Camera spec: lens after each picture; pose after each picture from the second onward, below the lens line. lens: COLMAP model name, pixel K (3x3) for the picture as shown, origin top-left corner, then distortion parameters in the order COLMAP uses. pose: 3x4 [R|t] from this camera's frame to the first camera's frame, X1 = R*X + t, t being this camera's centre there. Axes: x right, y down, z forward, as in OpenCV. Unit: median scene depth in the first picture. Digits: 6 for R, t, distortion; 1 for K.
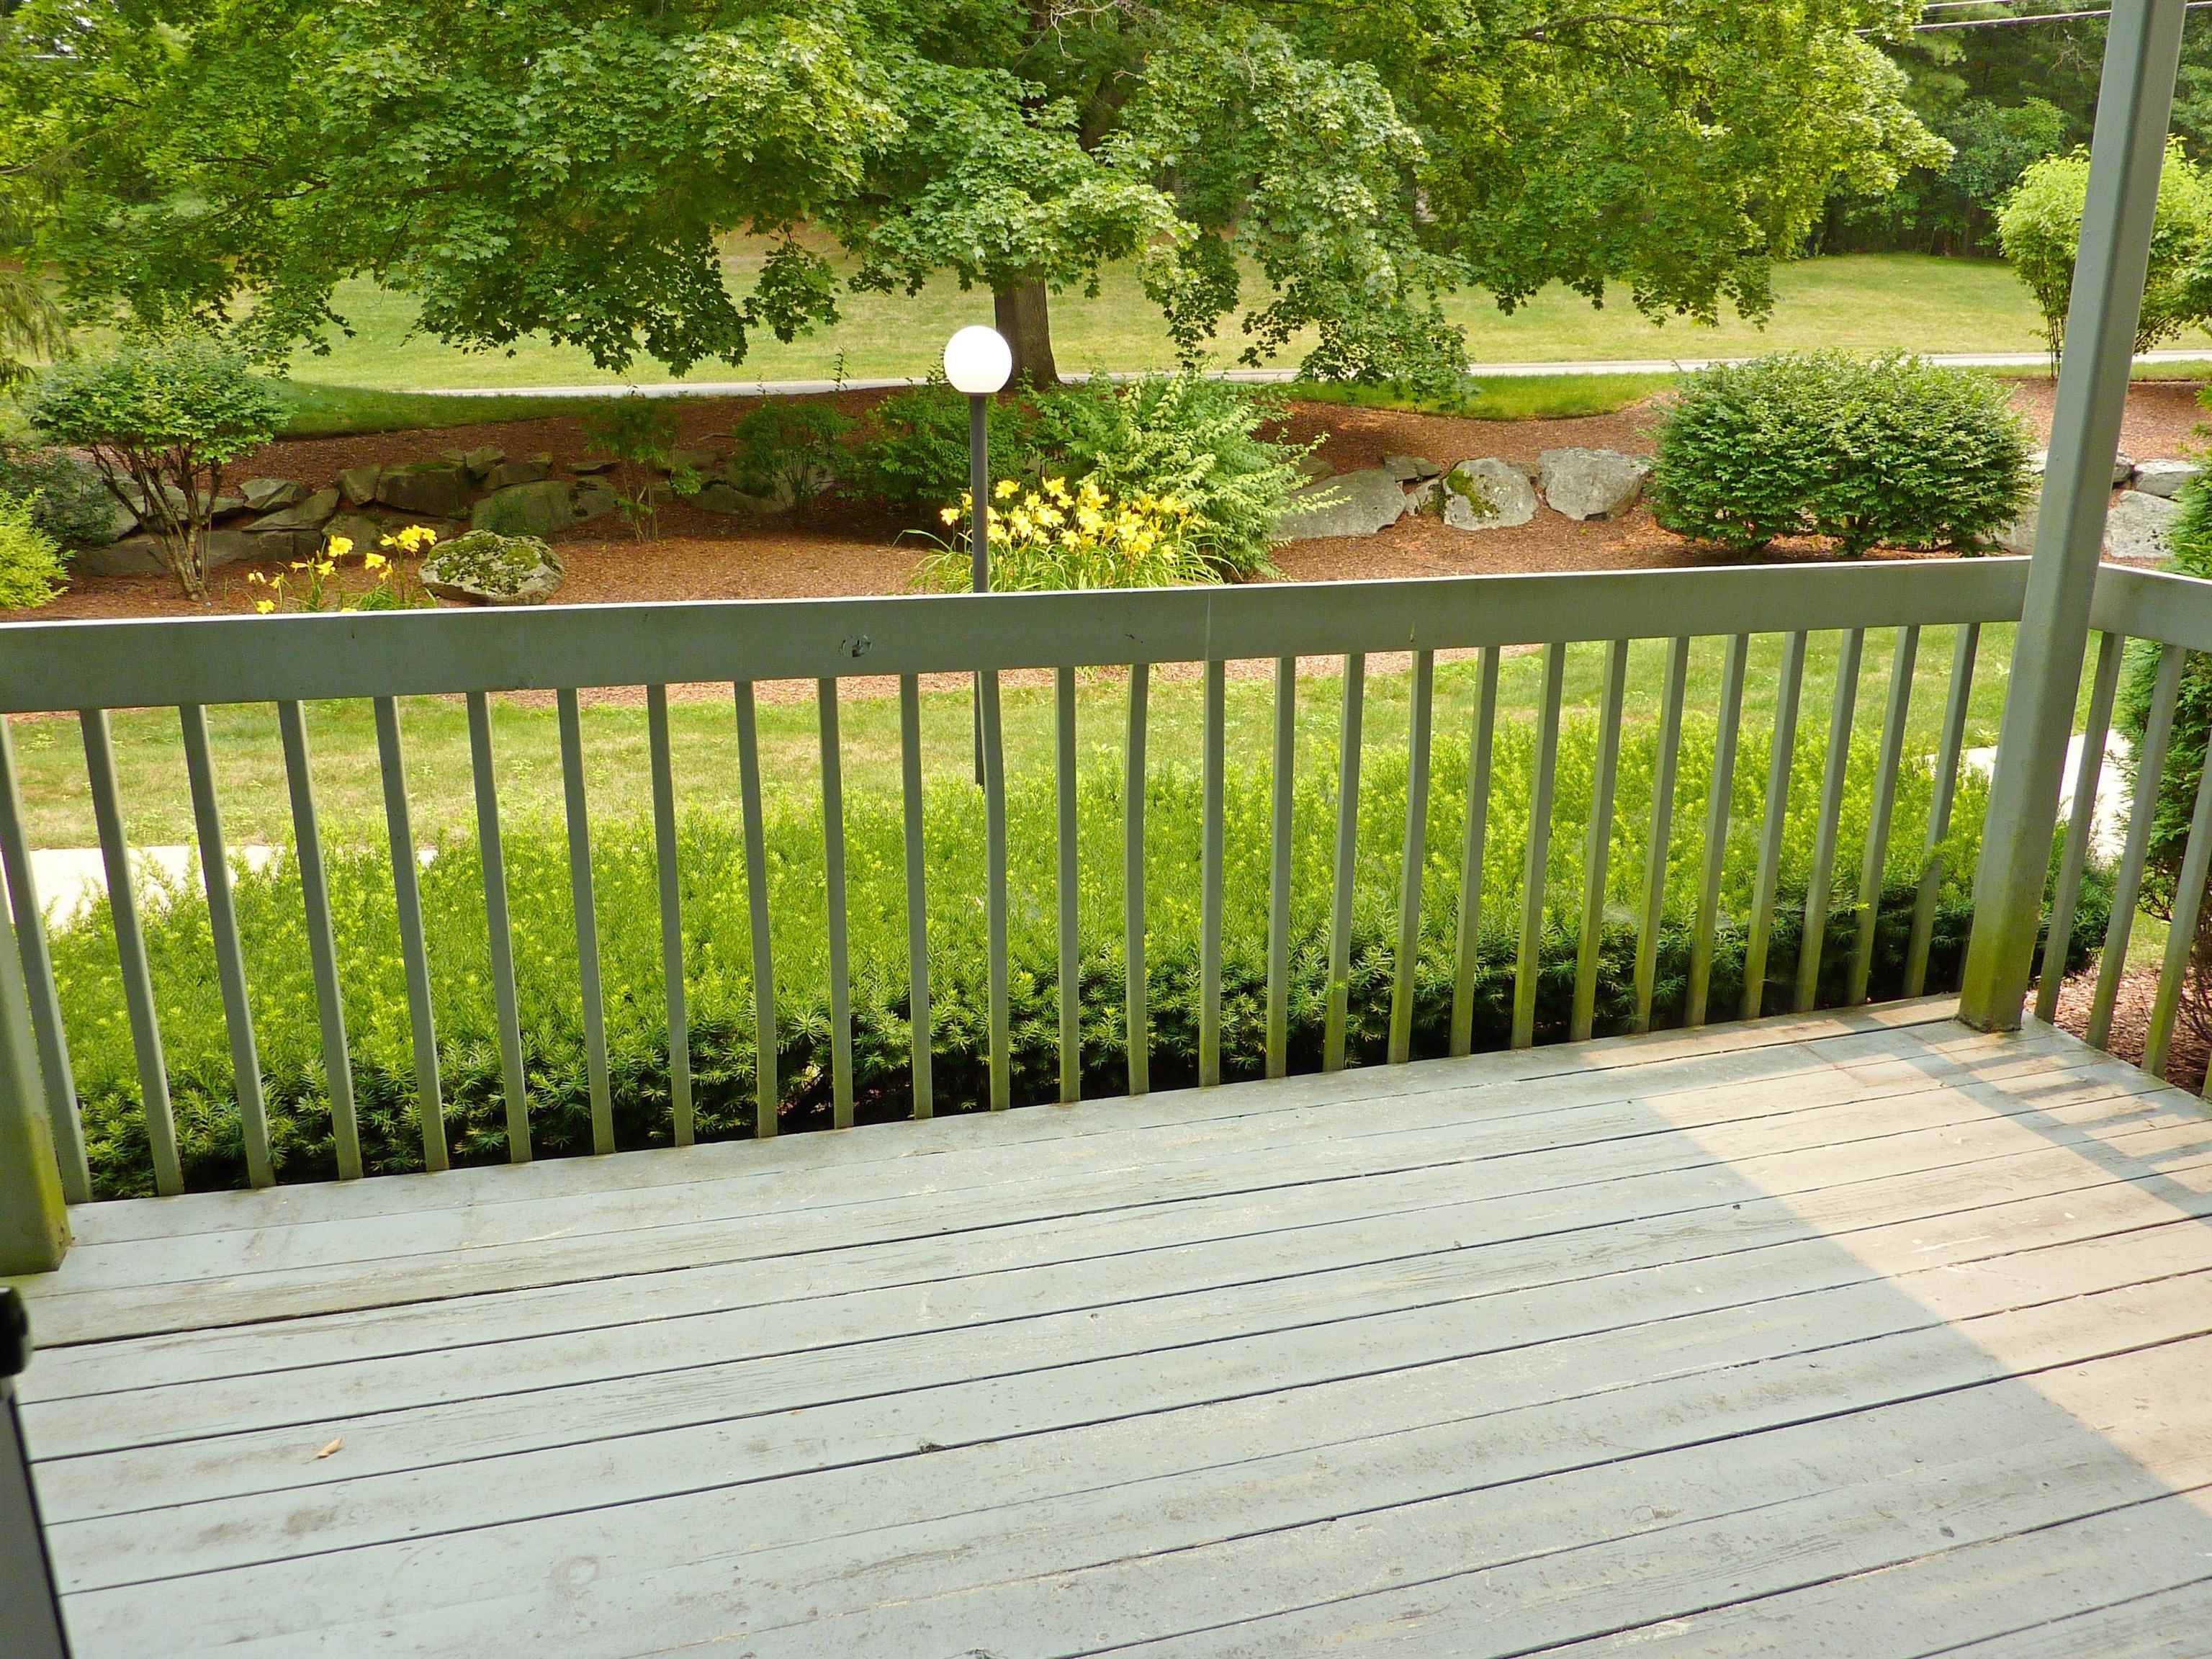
lens RADIAL K [[1655.2, 0, 1098.7], [0, 1655.2, 813.5], [0, 0, 1]] dist [-0.015234, -0.009172]
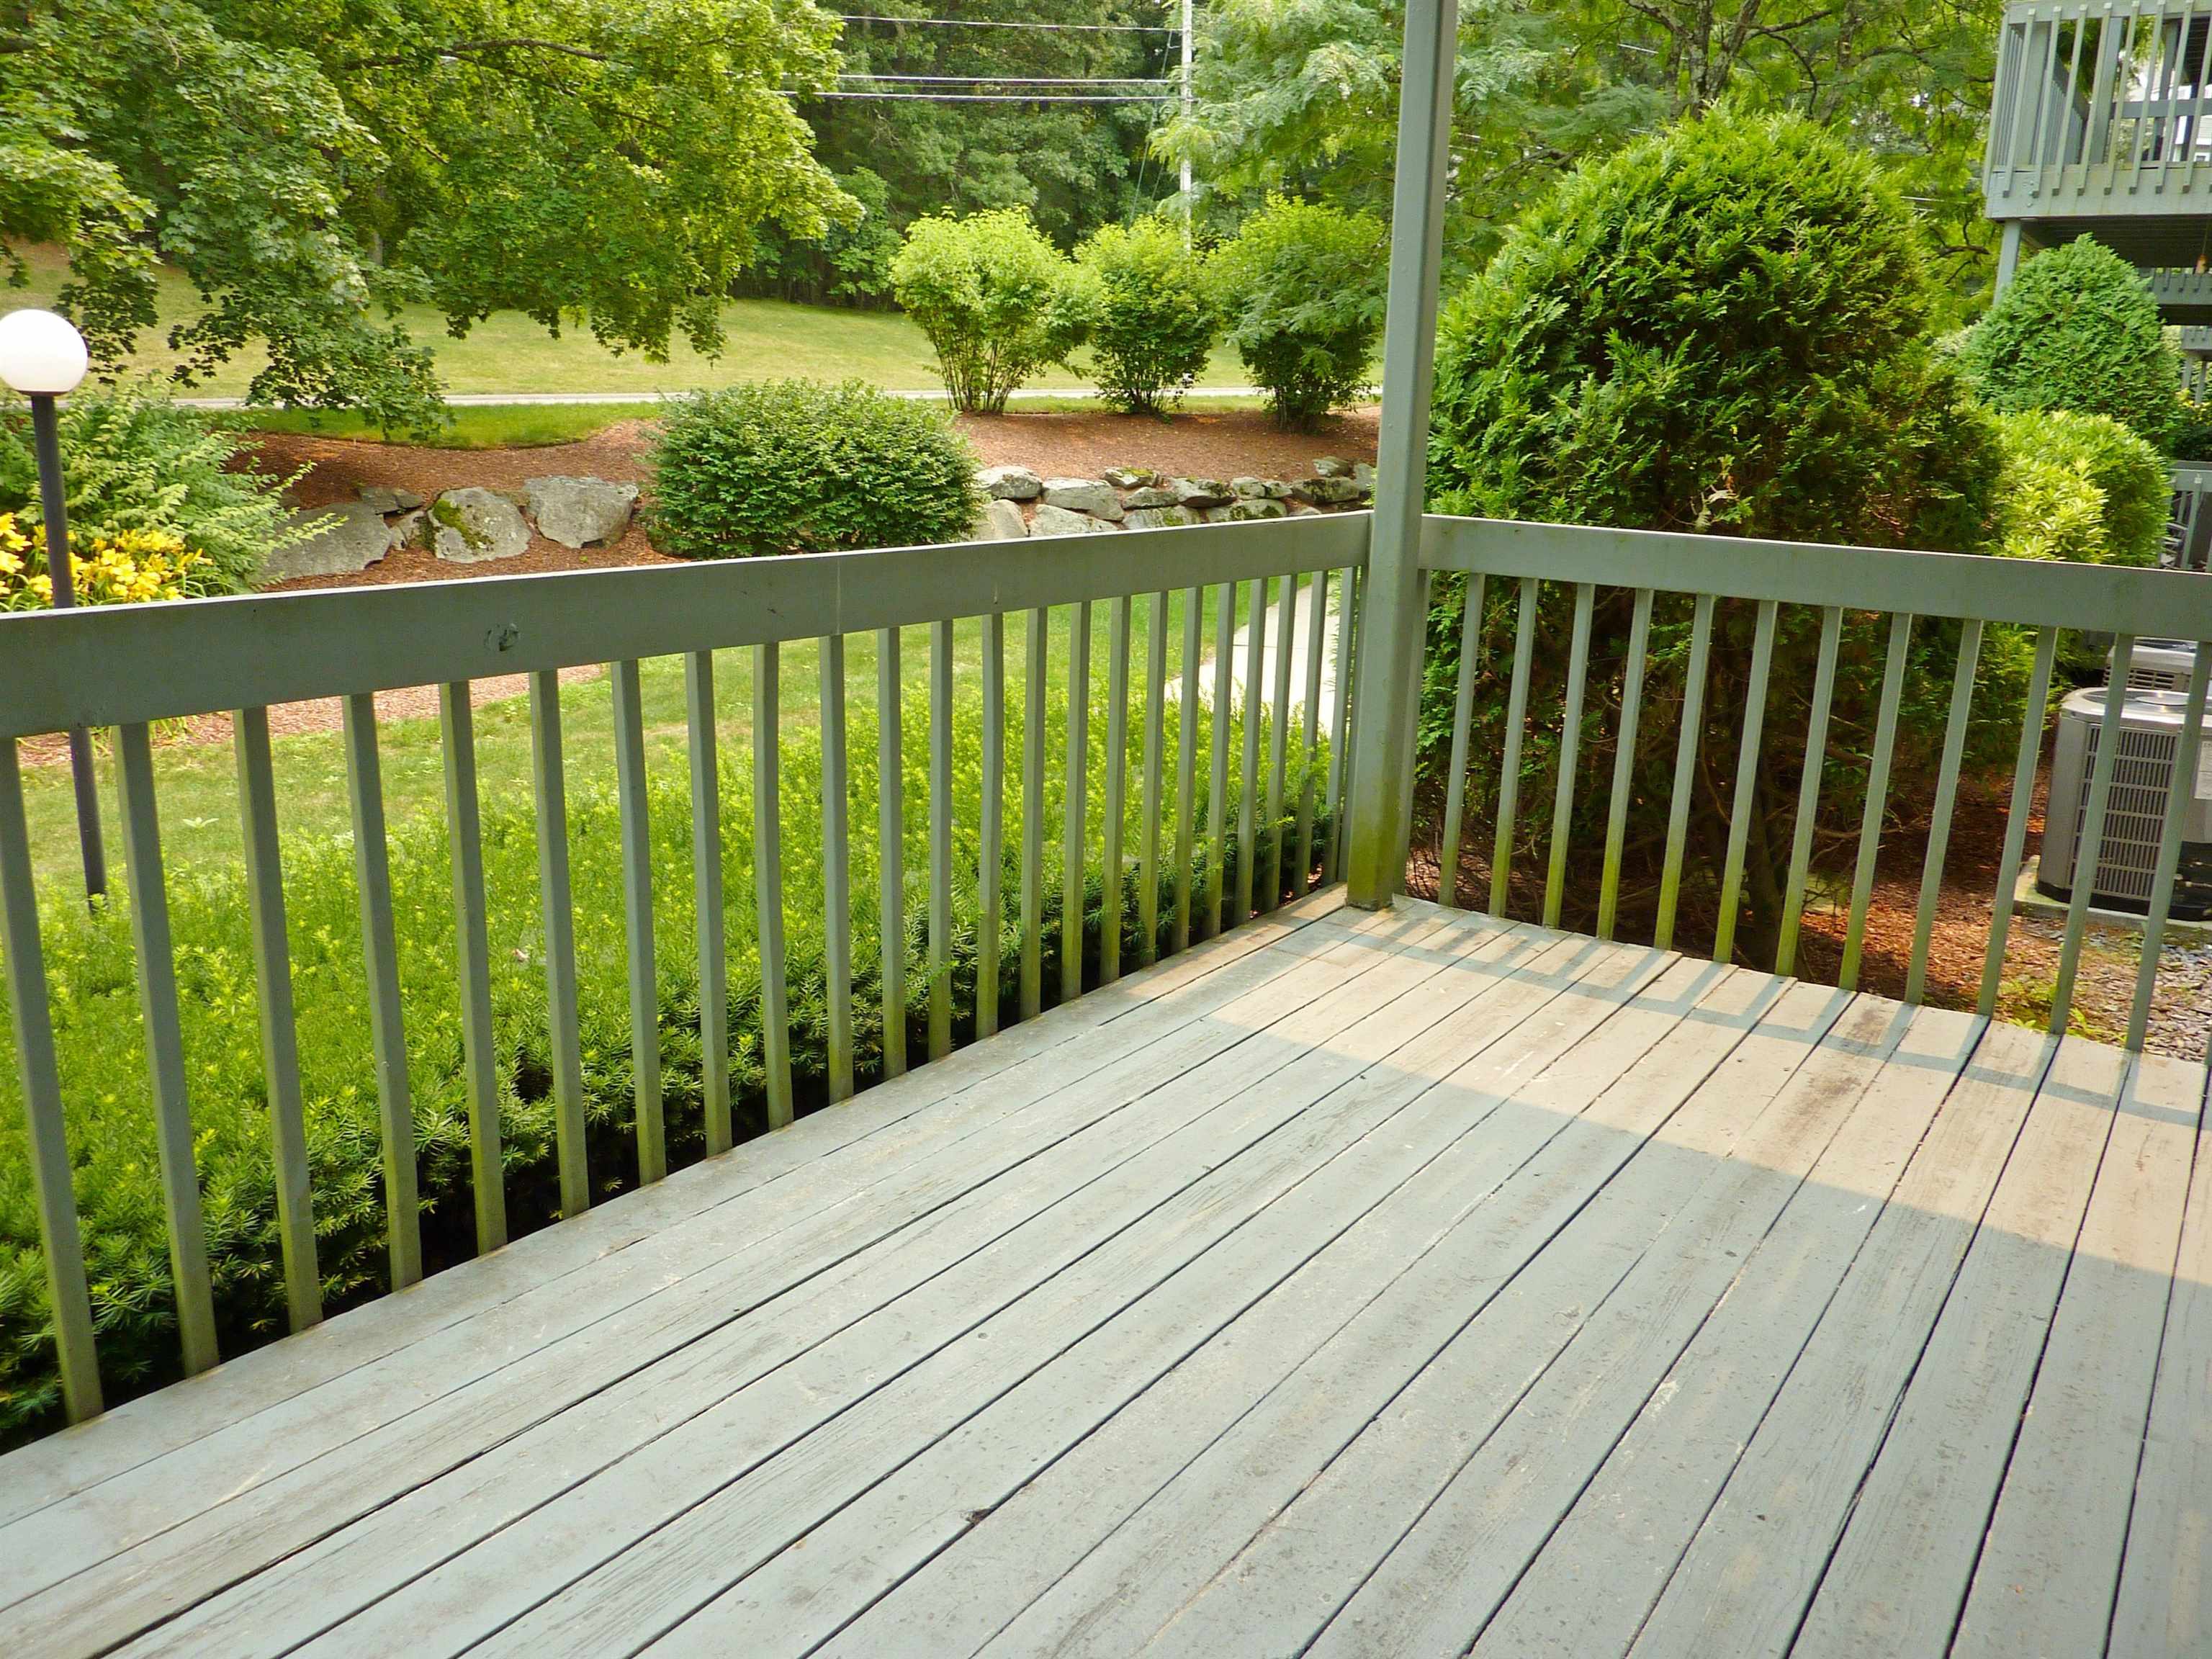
lens RADIAL K [[1655.2, 0, 1106.9], [0, 1655.2, 817.5], [0, 0, 1]] dist [-0.015234, -0.009172]
pose [[0.791474, -0.132897, 0.596580, -0.091040], [0.145869, 0.988941, 0.026778, 0.001532], [-0.593541, 0.065828, 0.802107, 0.042395]]
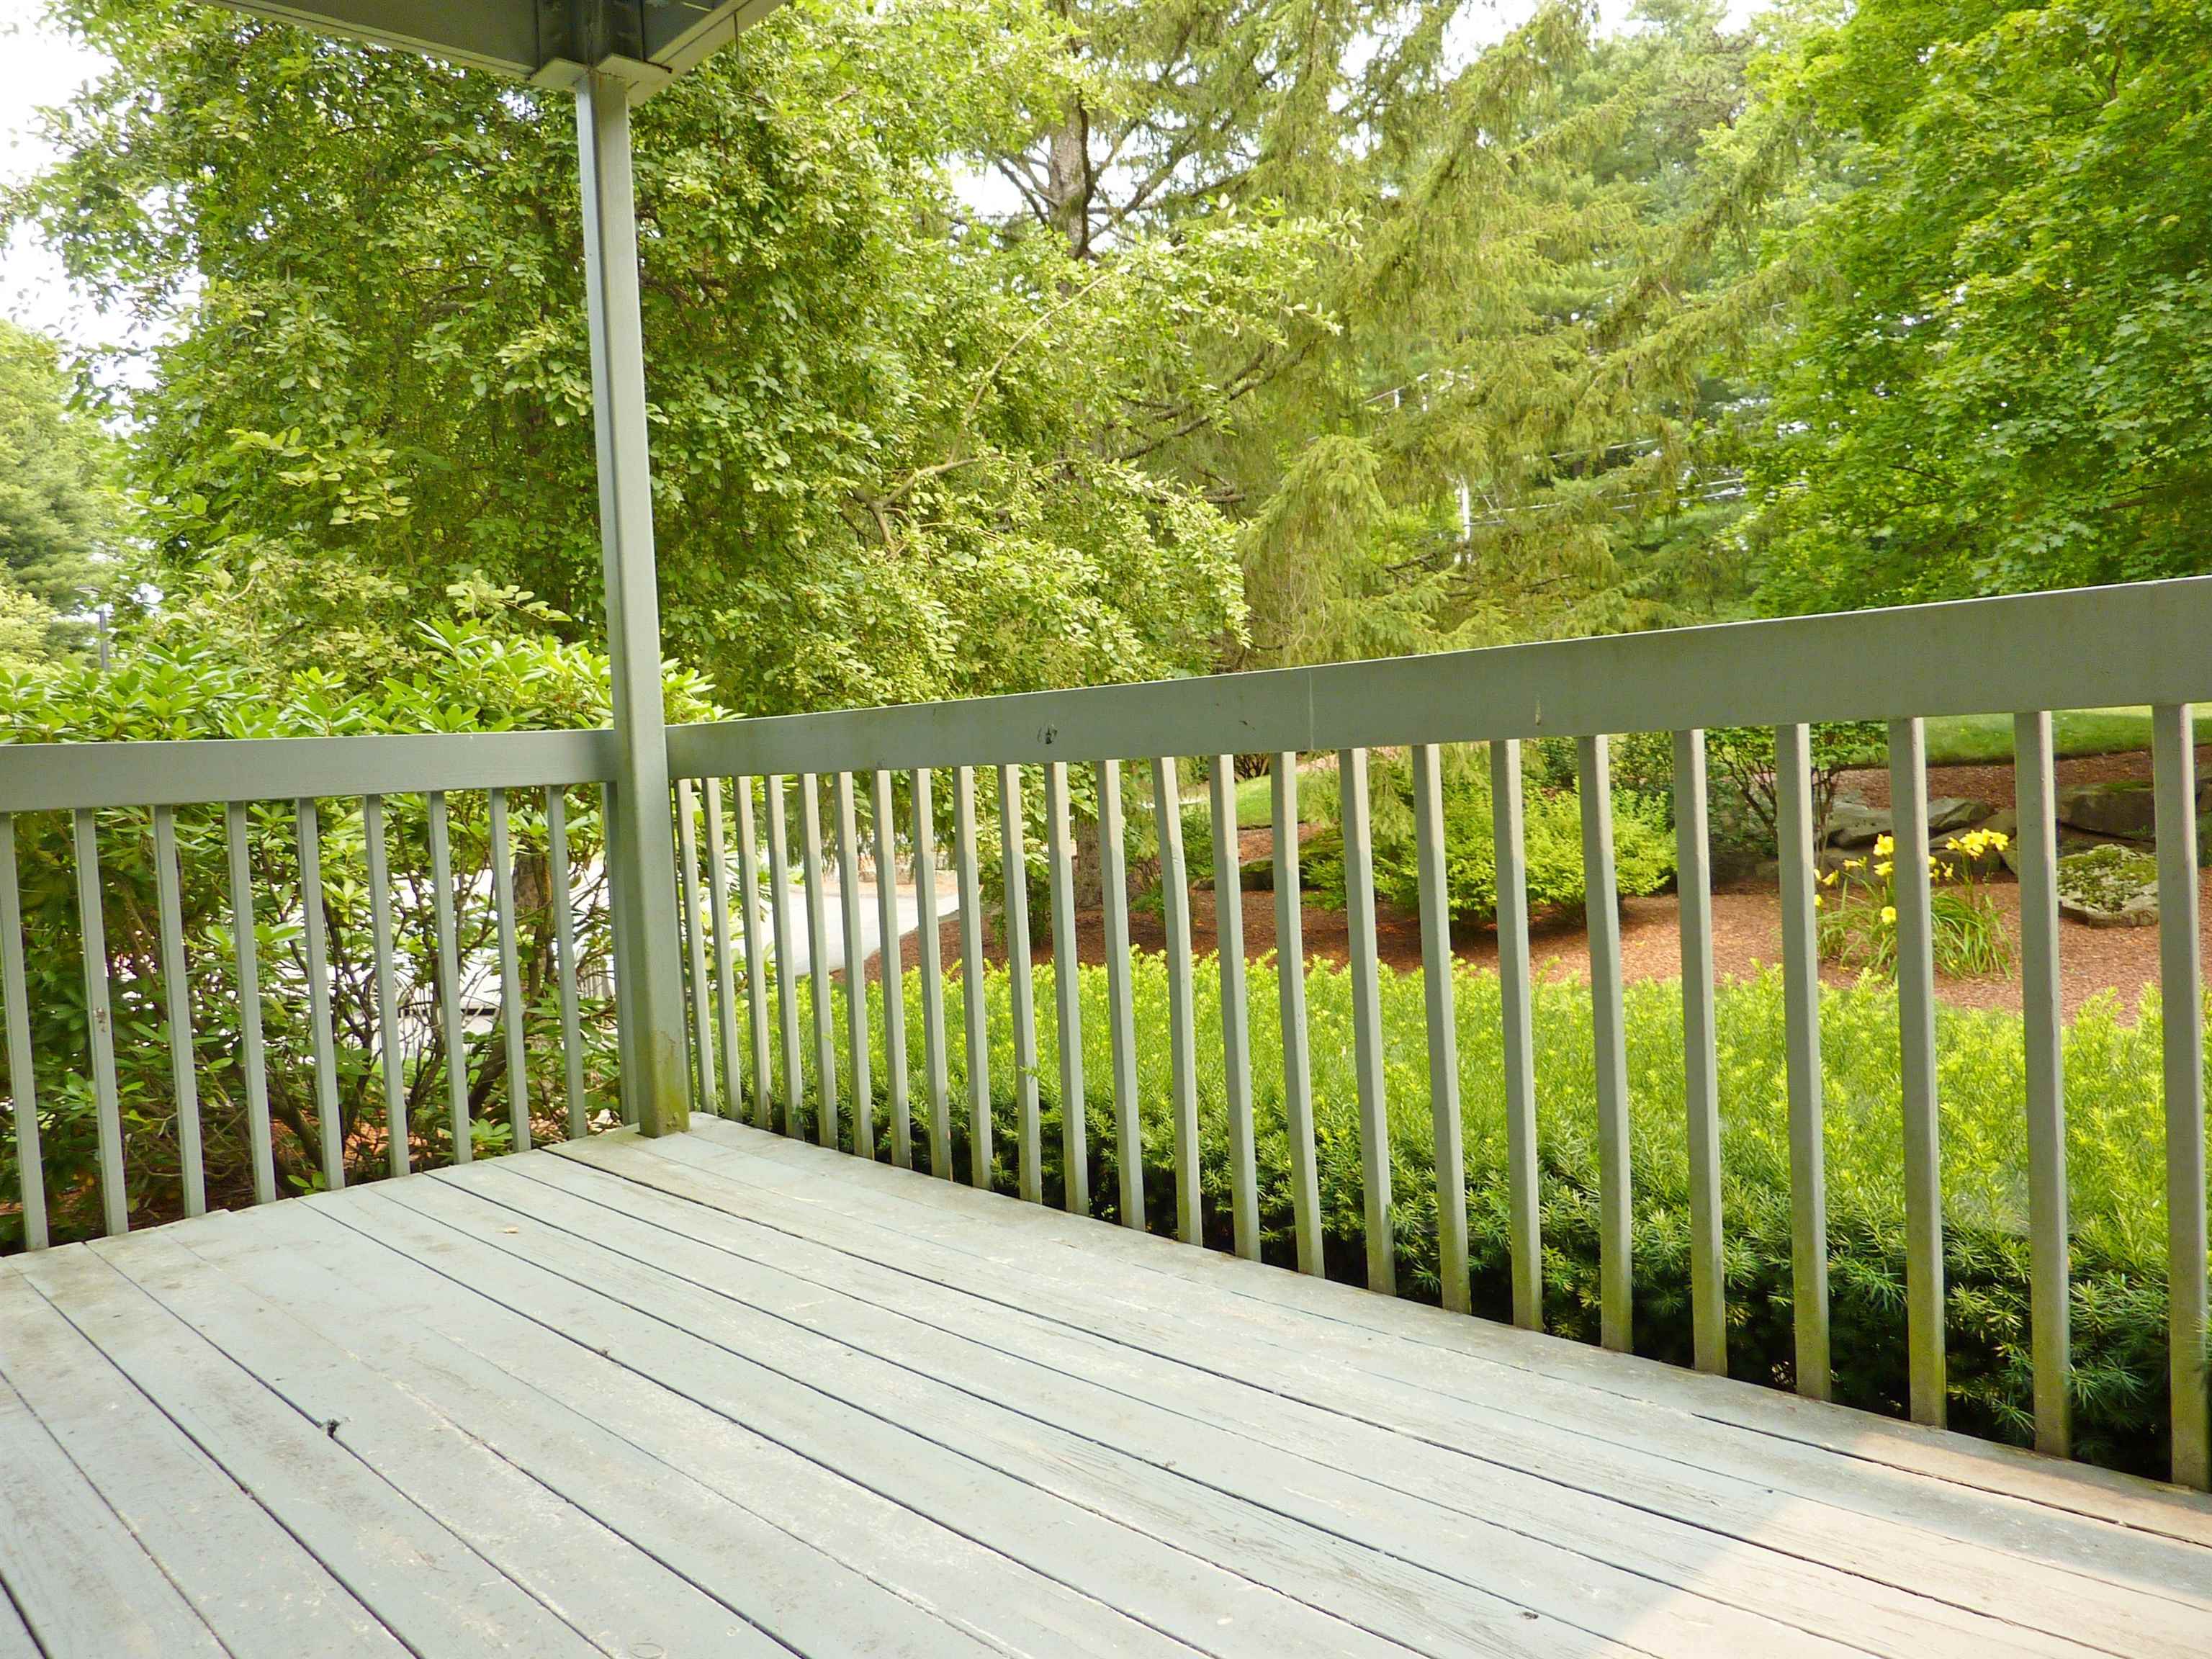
lens RADIAL K [[1655.2, 0, 1087.6], [0, 1655.2, 835.3], [0, 0, 1]] dist [-0.015234, -0.009172]
pose [[0.441779, 0.006513, -0.897100, 0.188389], [-0.195091, 0.976740, -0.088982, 0.012456], [0.875654, 0.214327, 0.432774, 0.127214]]
